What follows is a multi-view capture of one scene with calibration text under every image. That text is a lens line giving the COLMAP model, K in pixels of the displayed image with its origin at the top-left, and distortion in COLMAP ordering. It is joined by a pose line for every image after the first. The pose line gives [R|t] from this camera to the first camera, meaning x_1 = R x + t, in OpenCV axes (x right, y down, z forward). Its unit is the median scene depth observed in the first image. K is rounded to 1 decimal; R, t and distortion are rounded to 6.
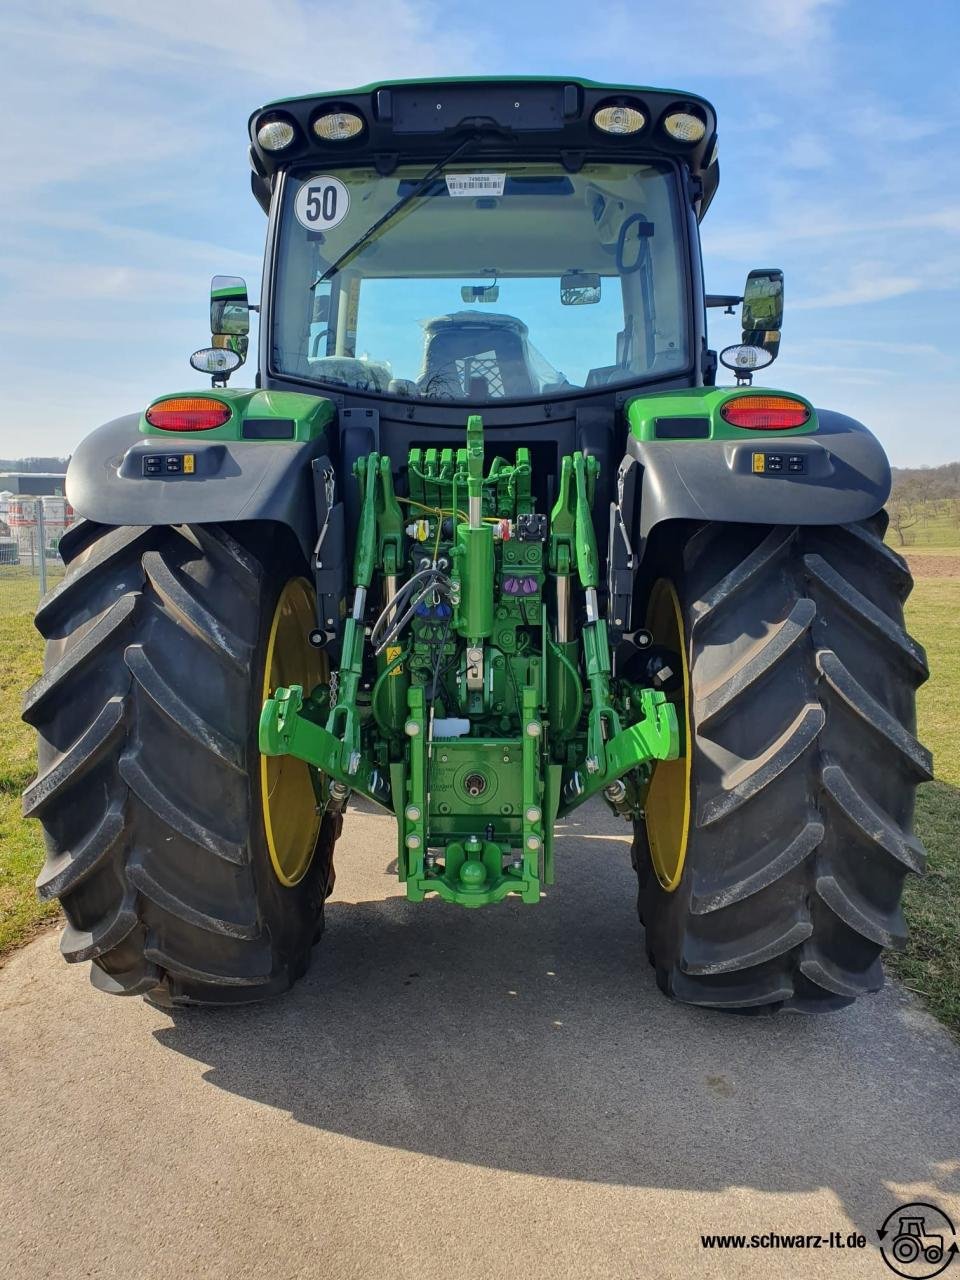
lens RADIAL K [[1014.7, 0, 481.3], [0, 1014.7, 642.8], [0, 0, 1]] dist [0.034182, -0.036184]
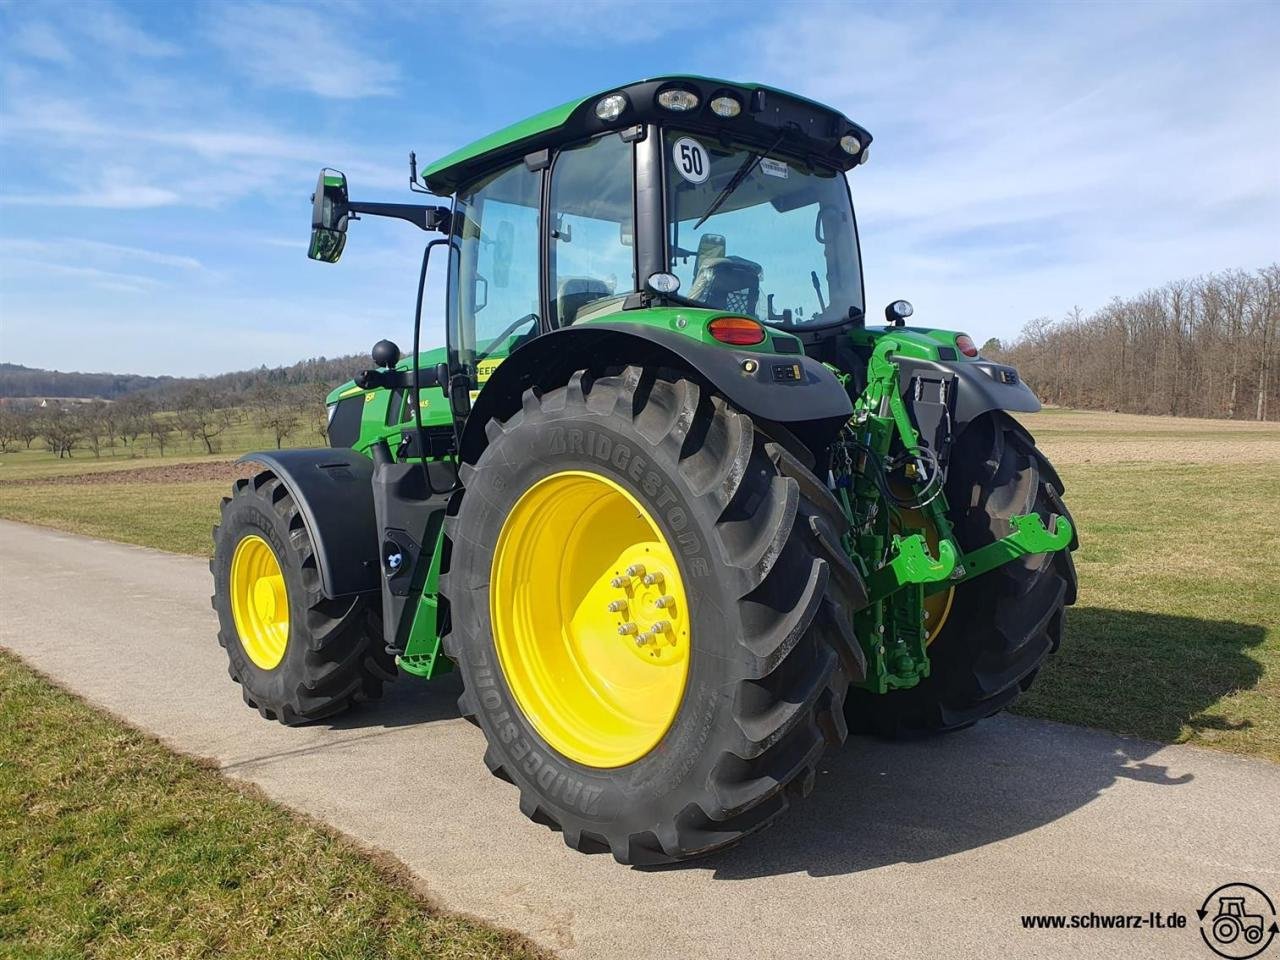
lens RADIAL K [[1014.7, 0, 644.6], [0, 1014.7, 475.6], [0, 0, 1]] dist [0.034182, -0.036184]
pose [[0.657549, -0.062317, 0.750831, -1.272759], [0.117461, 0.992867, -0.020462, -0.044609], [-0.744199, 0.101649, 0.660178, 0.316975]]
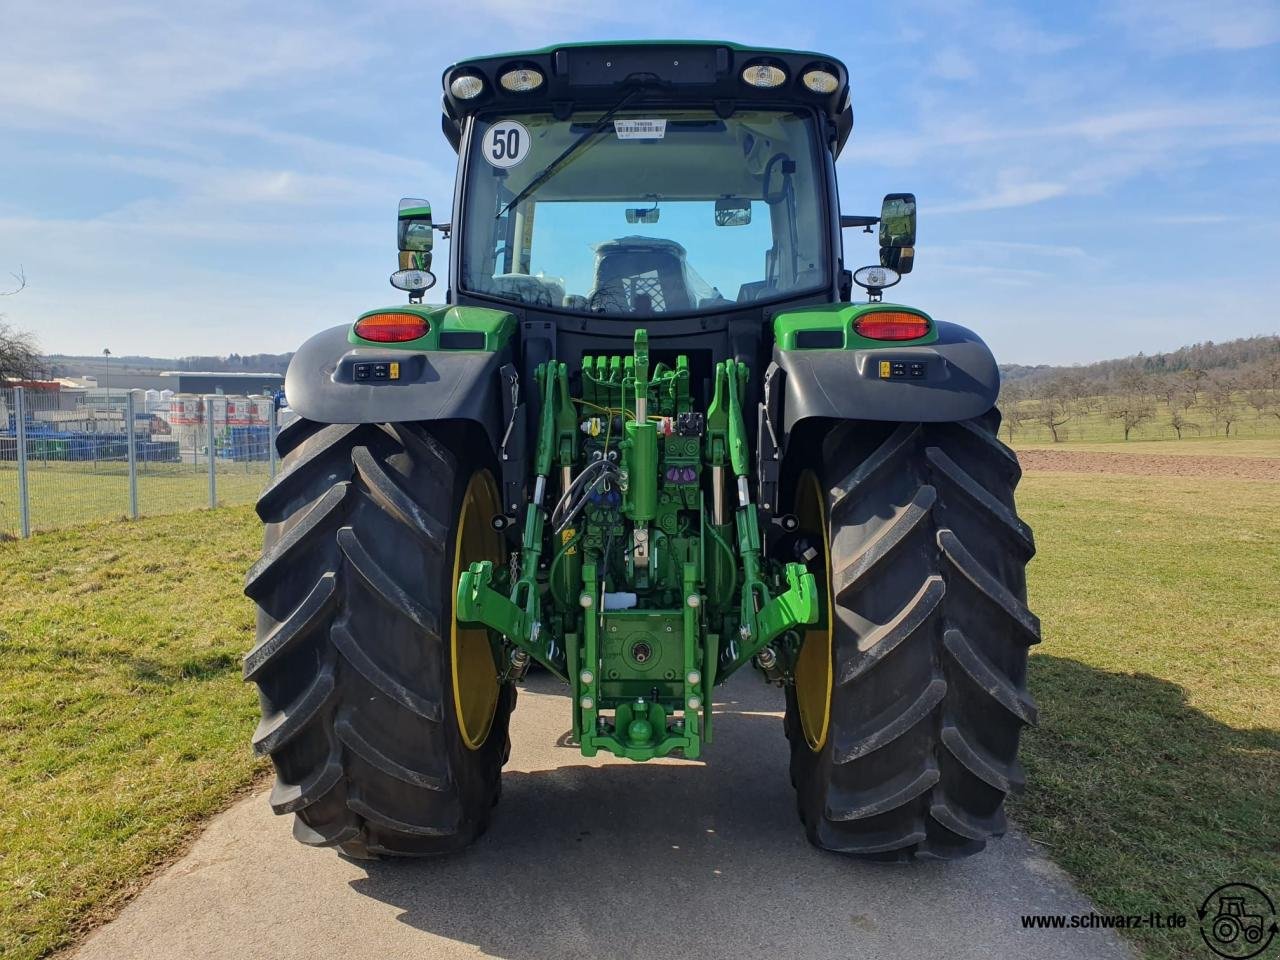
lens RADIAL K [[1014.7, 0, 644.8], [0, 1014.7, 474.0], [0, 0, 1]] dist [0.034182, -0.036184]
pose [[0.999986, -0.002317, 0.004739, -0.007402], [0.002618, 0.997909, -0.064576, 0.015482], [-0.004580, 0.064587, 0.997902, -0.134404]]
